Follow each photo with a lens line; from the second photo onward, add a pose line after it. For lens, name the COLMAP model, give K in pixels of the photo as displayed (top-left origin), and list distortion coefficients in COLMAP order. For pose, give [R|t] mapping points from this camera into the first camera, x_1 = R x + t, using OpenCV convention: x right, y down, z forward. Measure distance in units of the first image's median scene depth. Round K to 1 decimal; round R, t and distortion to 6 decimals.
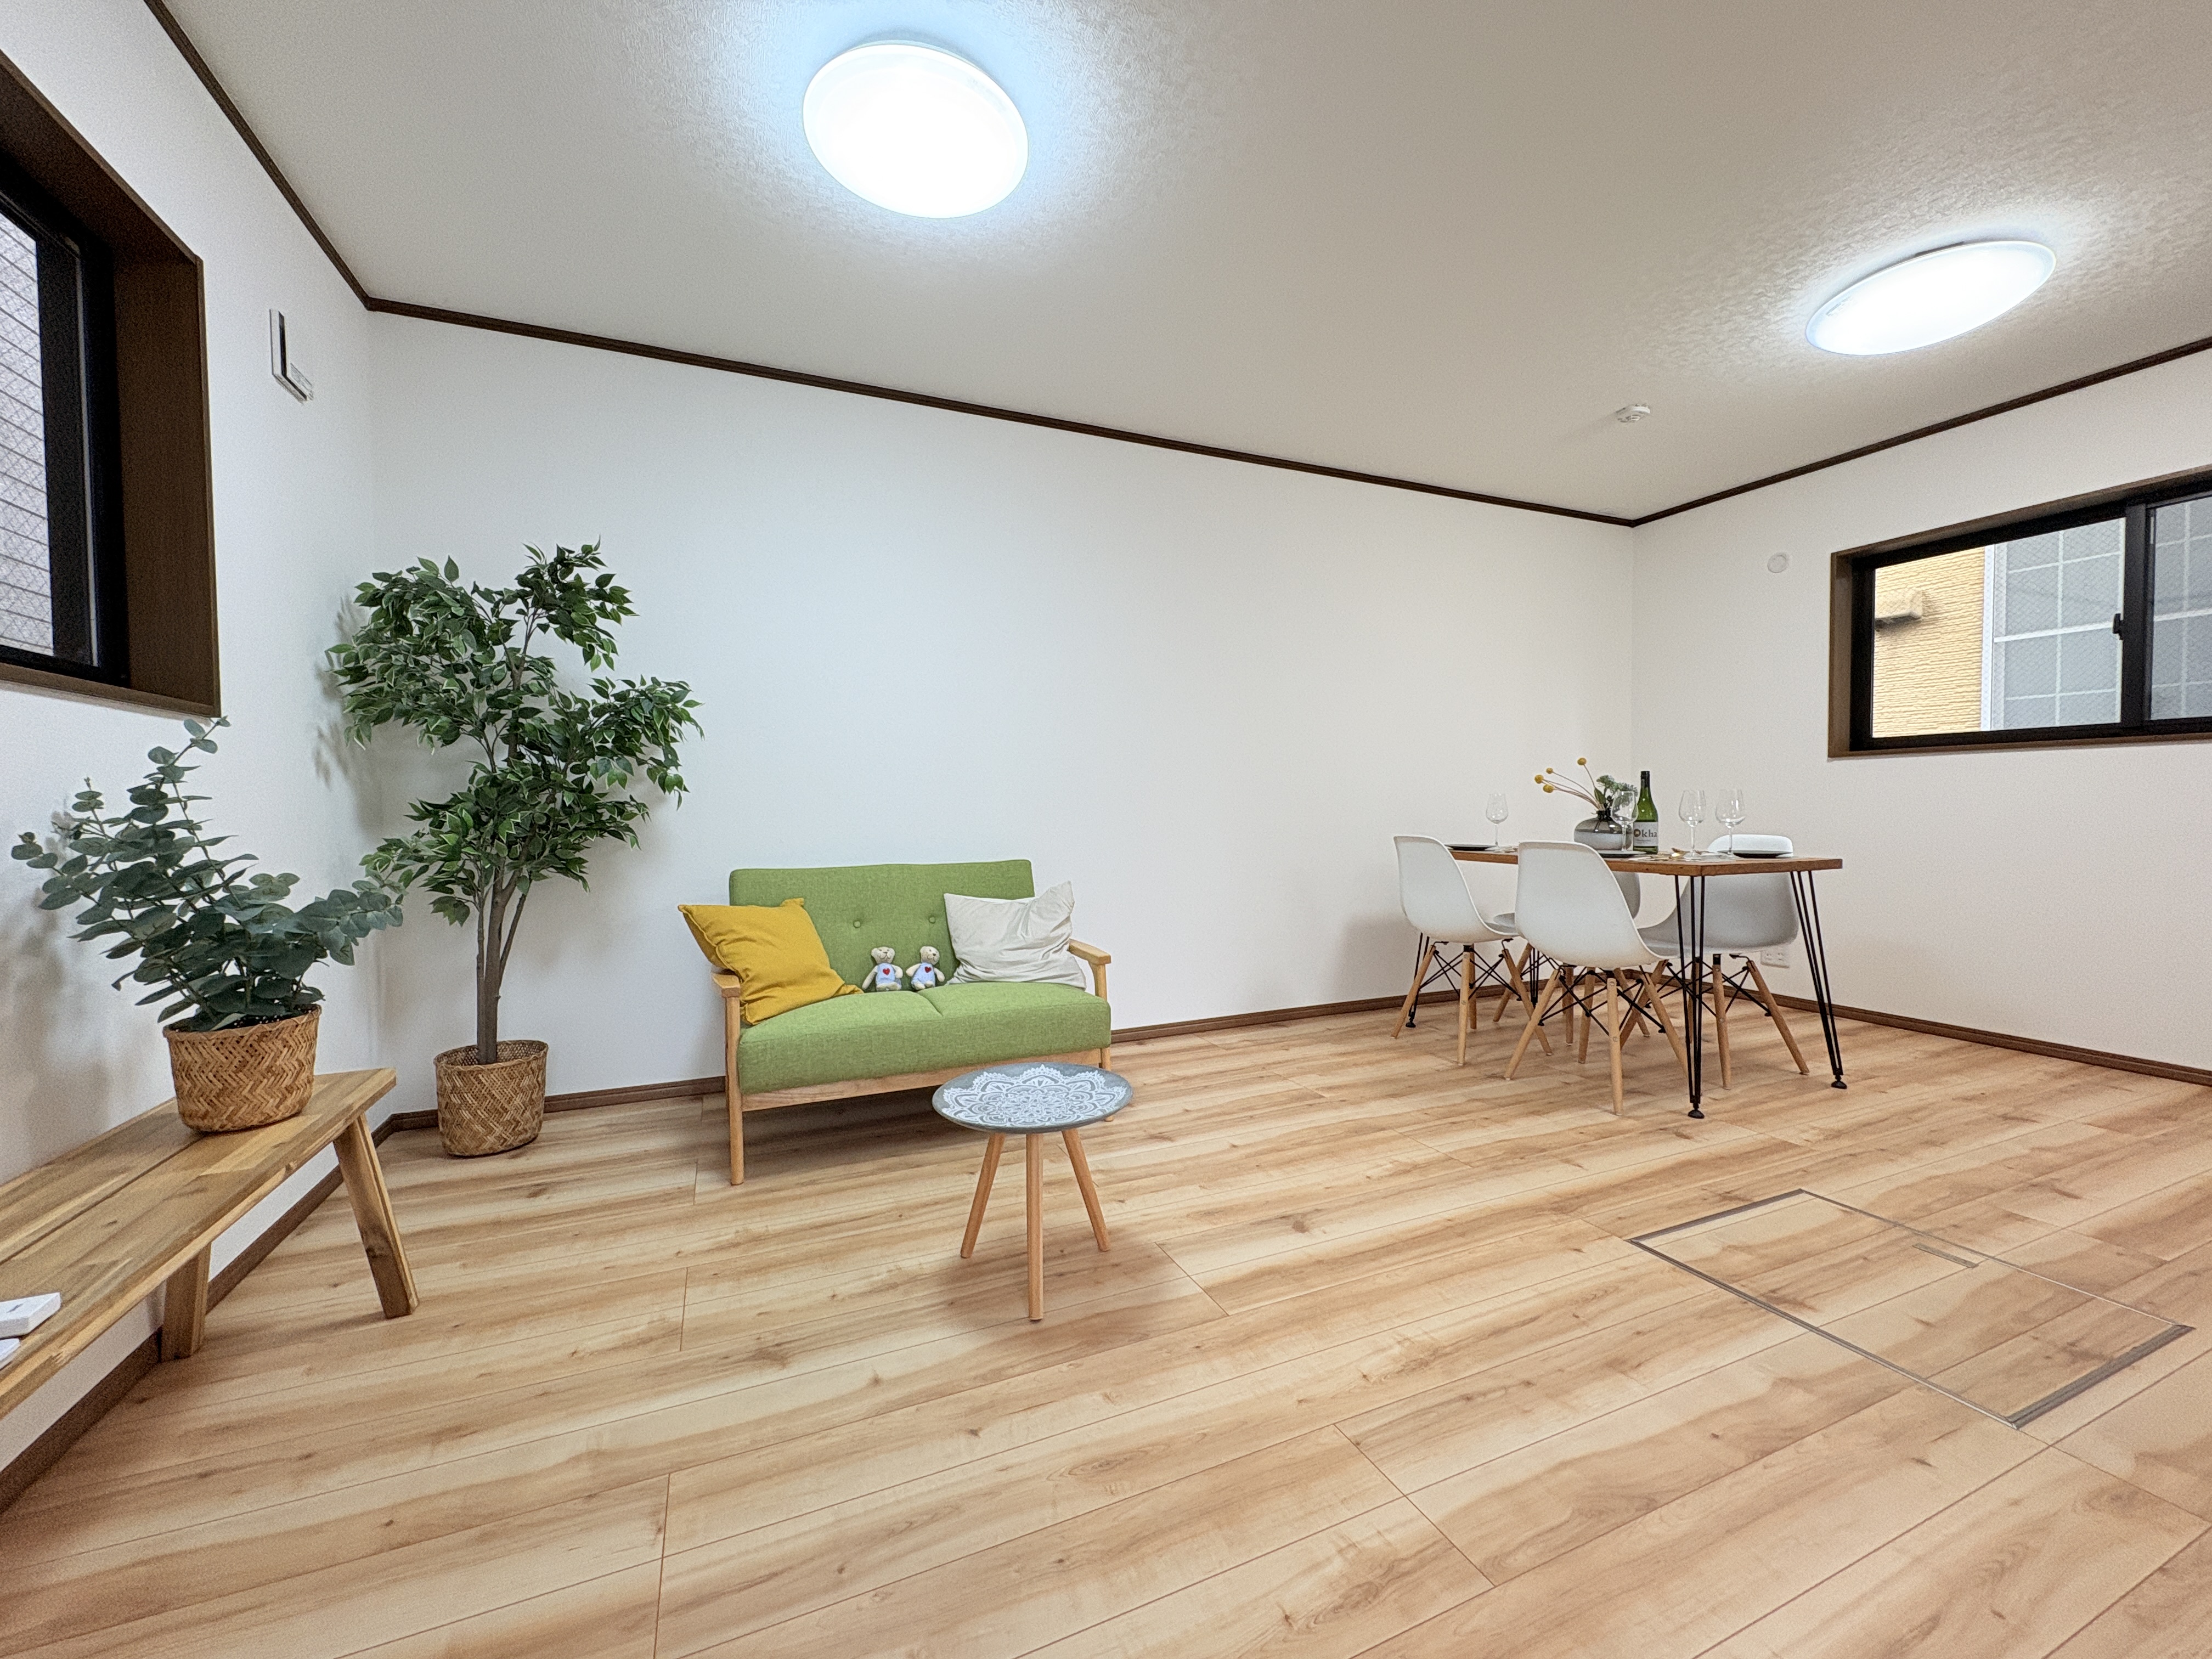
lens RADIAL K [[878.1, 0, 1108.4], [0, 878.1, 830.1], [0, 0, 1]] dist [0.001286, 0.000078]
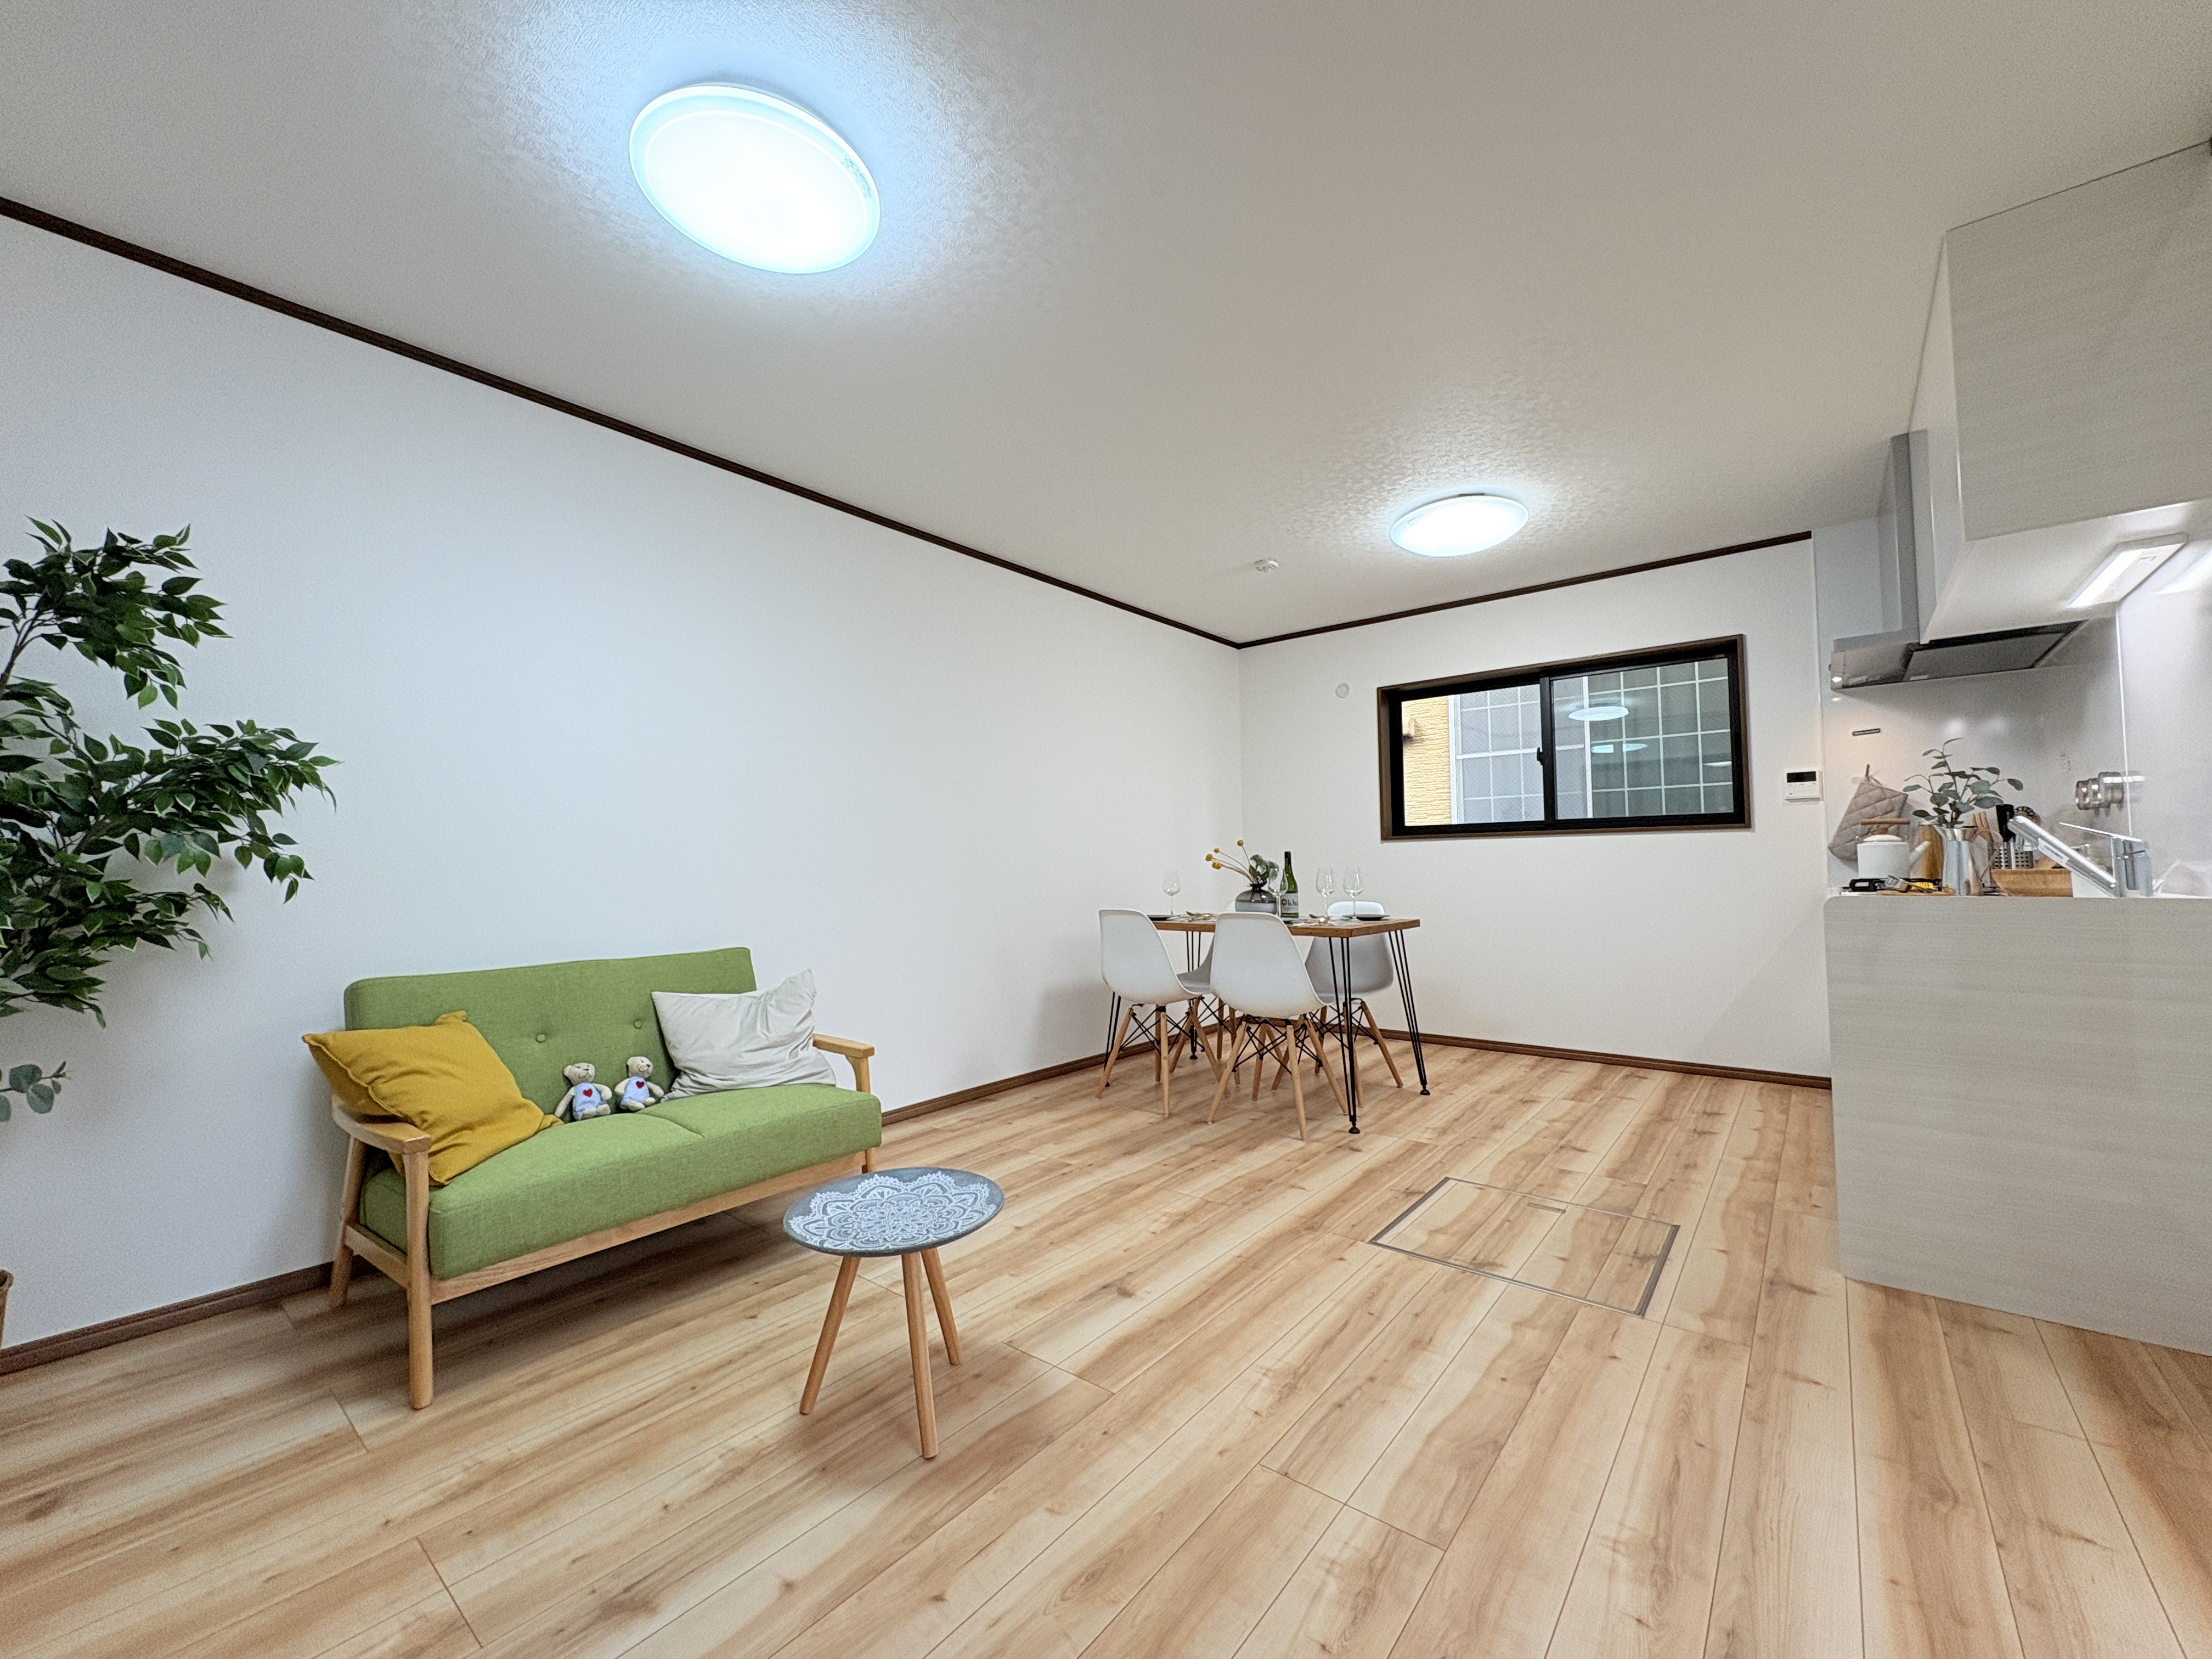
lens RADIAL K [[878.1, 0, 1107.9], [0, 878.1, 829.8], [0, 0, 1]] dist [0.001286, 0.000078]
pose [[0.889015, 0.015510, 0.457615, -0.230252], [0.019218, 0.997282, -0.071135, -0.019791], [-0.457474, 0.072034, 0.886300, 0.032638]]
